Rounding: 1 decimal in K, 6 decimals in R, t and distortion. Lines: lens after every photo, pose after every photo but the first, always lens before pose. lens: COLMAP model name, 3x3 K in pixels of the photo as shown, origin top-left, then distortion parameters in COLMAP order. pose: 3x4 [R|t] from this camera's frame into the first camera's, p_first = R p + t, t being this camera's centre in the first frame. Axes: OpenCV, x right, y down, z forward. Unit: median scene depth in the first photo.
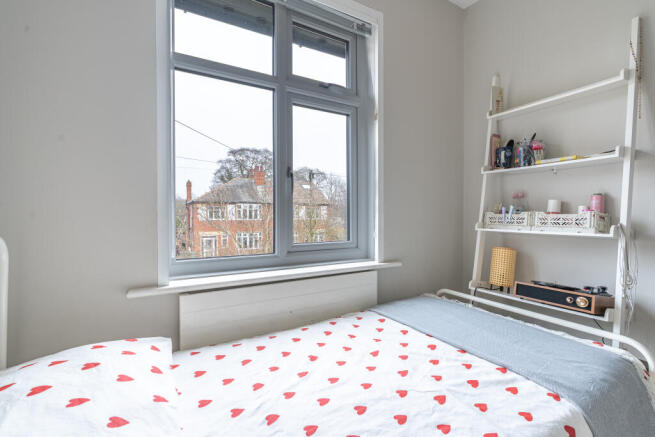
lens RADIAL K [[296.4, 0, 326.1], [0, 296.4, 219.5], [0, 0, 1]] dist [-0.006460, 0.001704]
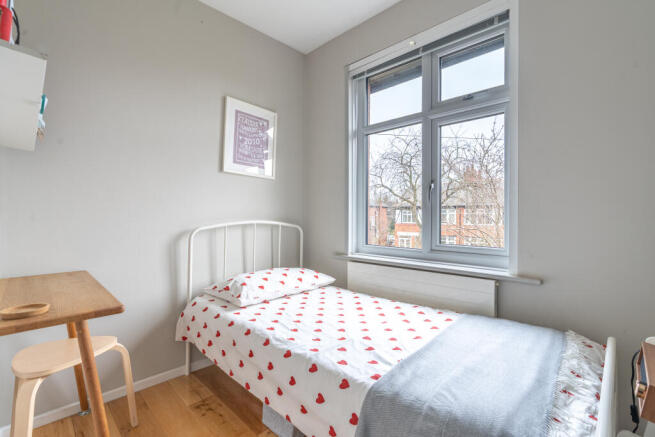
lens RADIAL K [[296.4, 0, 323.1], [0, 296.4, 217.7], [0, 0, 1]] dist [-0.006460, 0.001704]
pose [[0.269513, 0.005344, -0.962982, 0.956314], [-0.011709, 0.999929, 0.002272, -0.020117], [0.962925, 0.010663, 0.269557, 0.239985]]
